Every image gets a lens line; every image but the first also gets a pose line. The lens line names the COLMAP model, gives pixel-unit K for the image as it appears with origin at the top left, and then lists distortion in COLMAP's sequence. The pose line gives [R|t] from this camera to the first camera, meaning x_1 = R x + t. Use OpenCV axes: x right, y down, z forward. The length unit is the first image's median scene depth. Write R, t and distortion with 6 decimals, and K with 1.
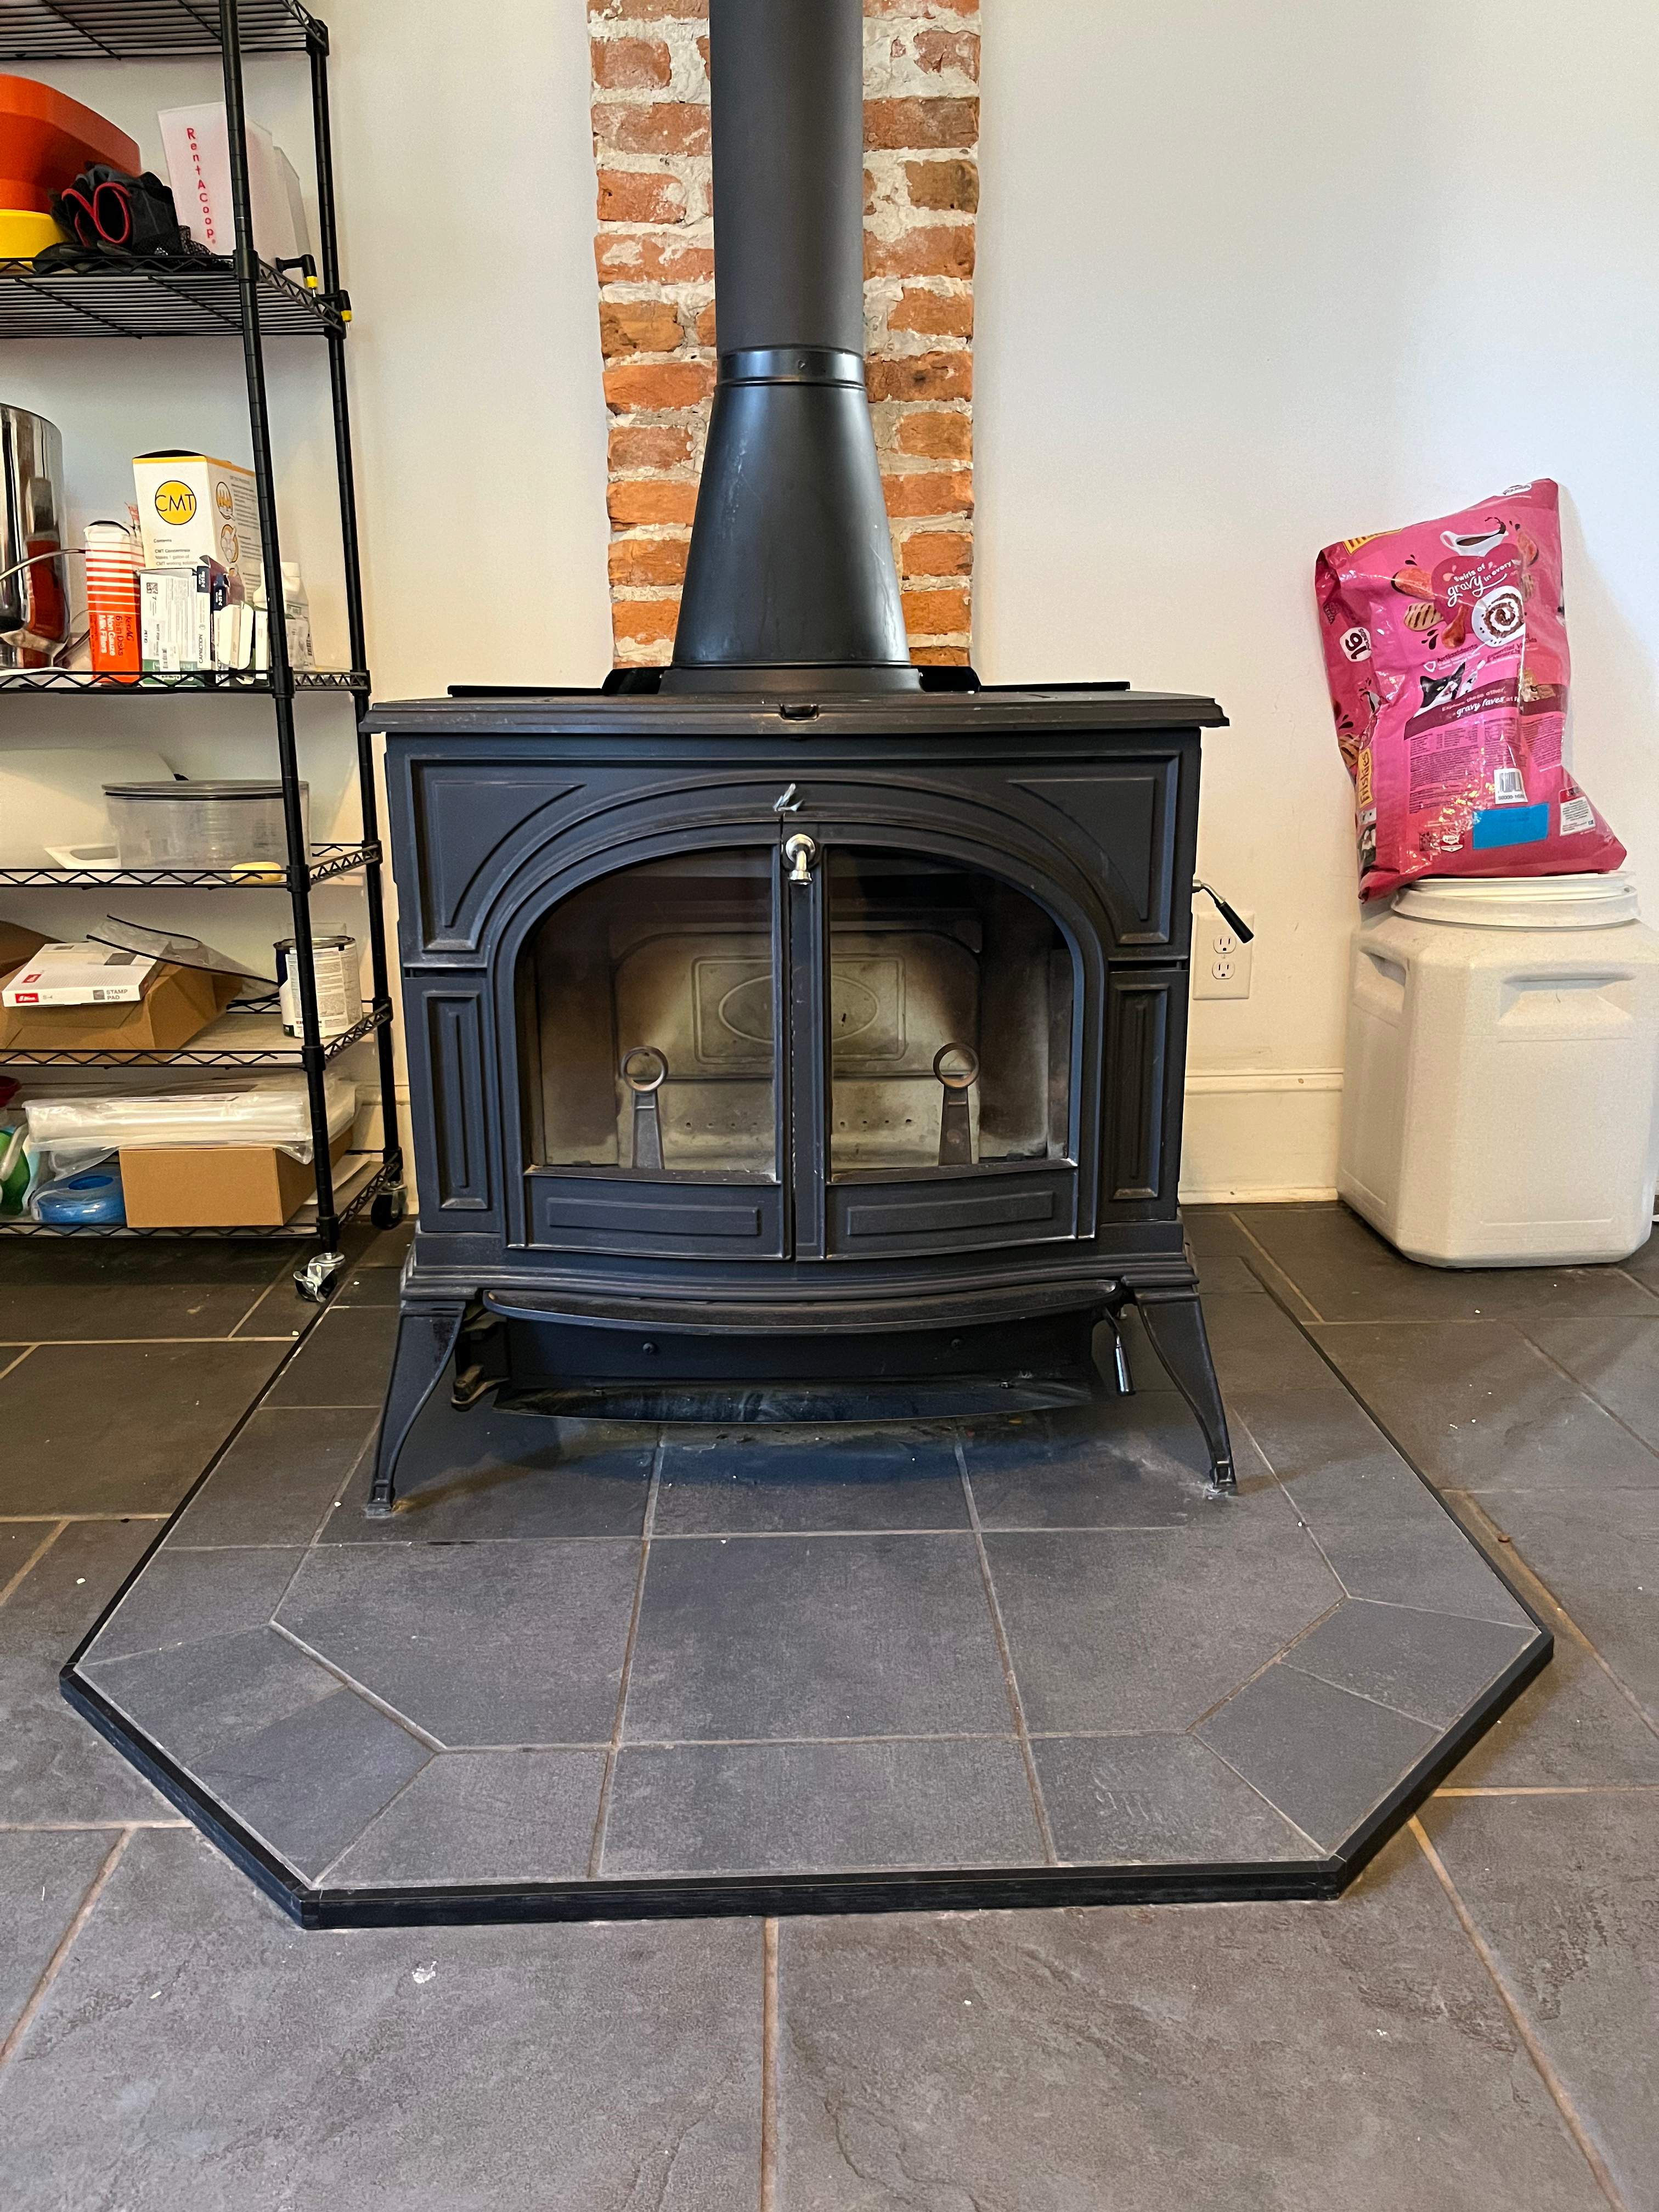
lens RADIAL K [[1680.5, 0, 836.8], [0, 1680.5, 1119.0], [0, 0, 1]] dist [0.051834, -0.084327]
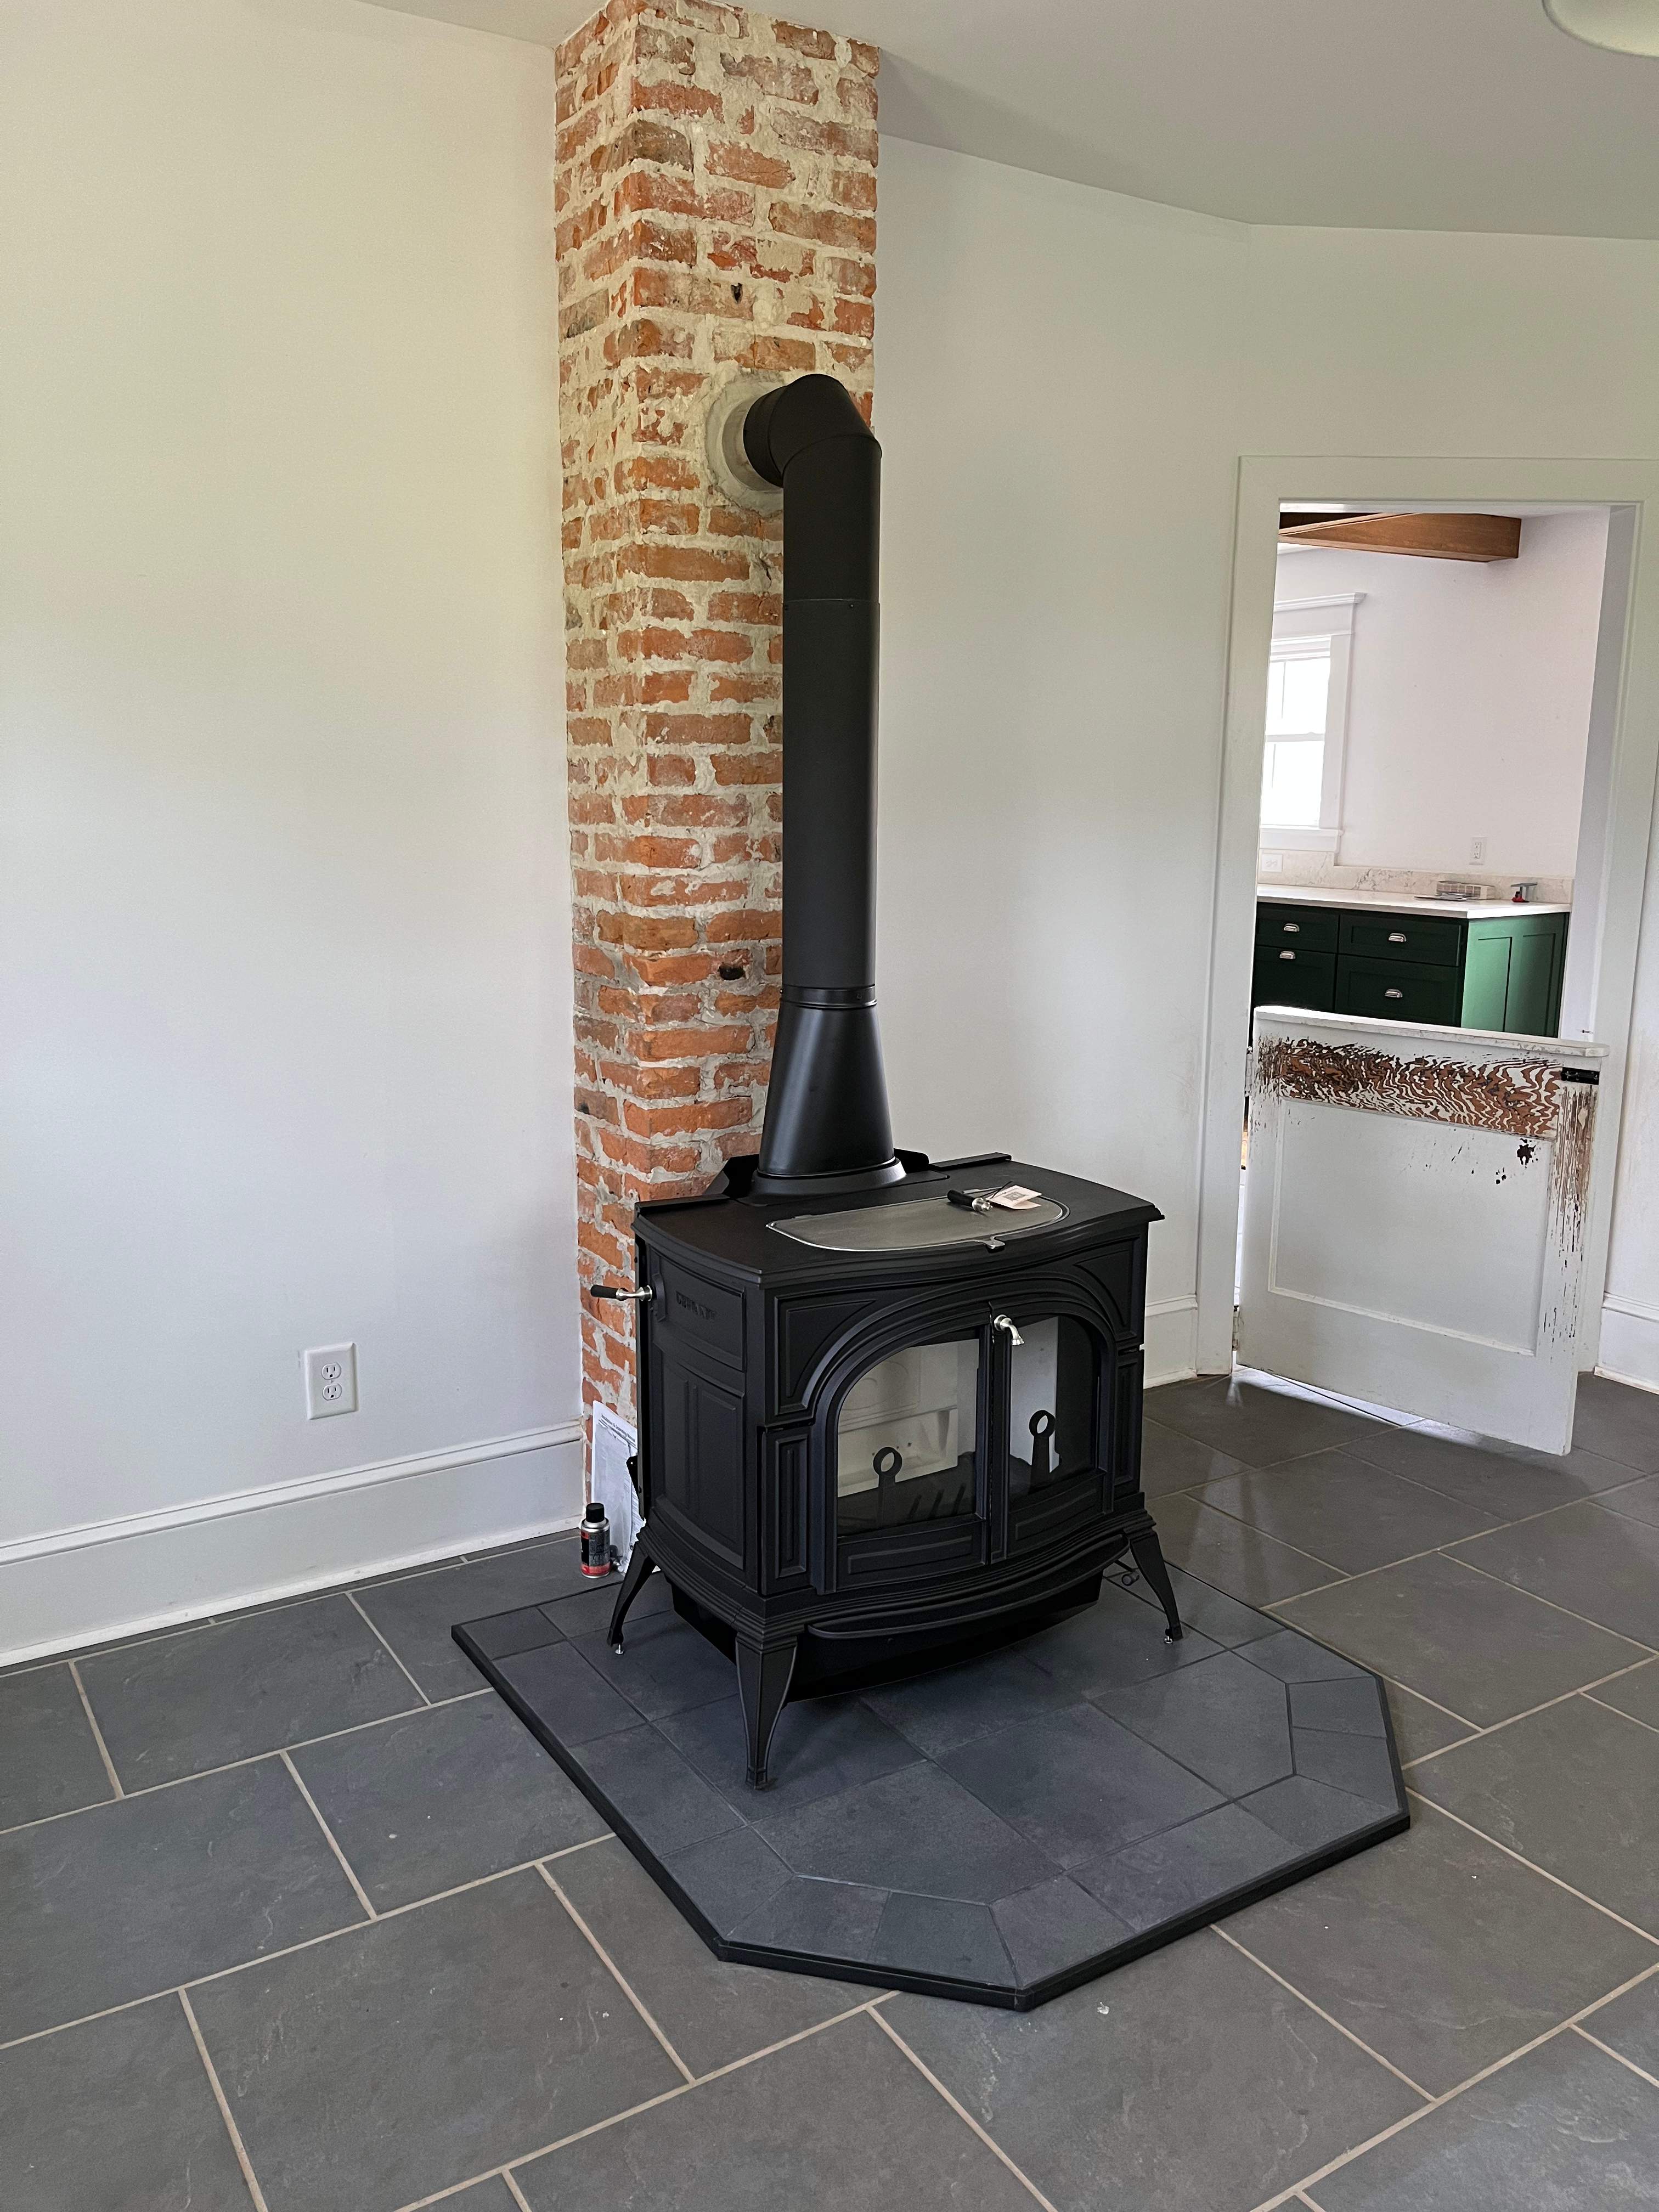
lens RADIAL K [[1680.5, 0, 841.9], [0, 1680.5, 1103.4], [0, 0, 1]] dist [0.051834, -0.084327]
pose [[0.860212, -0.081390, 0.503400, -0.765029], [0.119726, 0.991821, -0.044230, -0.249508], [-0.495683, 0.098317, 0.862921, -0.327445]]
